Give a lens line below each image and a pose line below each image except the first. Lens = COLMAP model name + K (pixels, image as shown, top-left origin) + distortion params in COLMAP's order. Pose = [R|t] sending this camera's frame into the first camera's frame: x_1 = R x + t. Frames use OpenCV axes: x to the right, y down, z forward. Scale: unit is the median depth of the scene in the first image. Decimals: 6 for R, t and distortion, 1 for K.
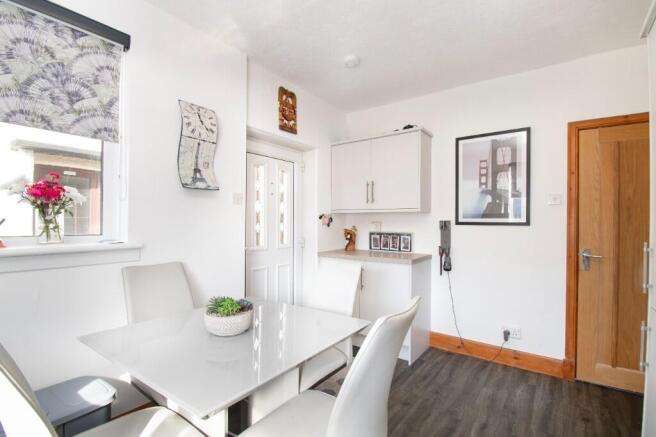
lens RADIAL K [[315.8, 0, 327.4], [0, 315.8, 224.0], [0, 0, 1]] dist [-0.021484, -0.007912]
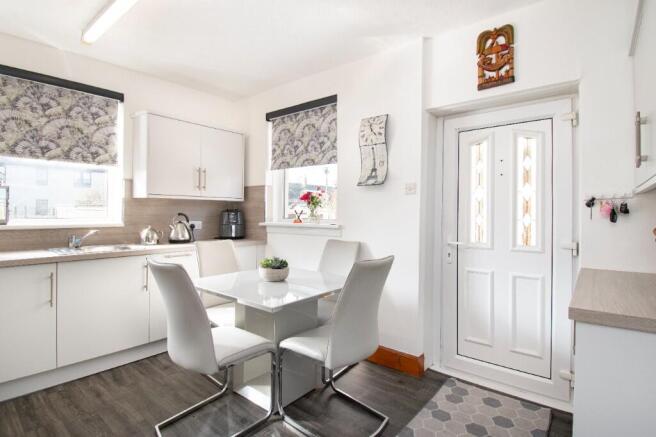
lens RADIAL K [[307.0, 0, 330.4], [0, 307.0, 211.8], [0, 0, 1]] dist [0.001793, -0.000778]
pose [[-0.044770, -0.008439, -0.998962, 0.783245], [-0.015753, 0.999846, -0.007740, 0.005039], [0.998873, 0.015390, -0.044896, 0.882311]]
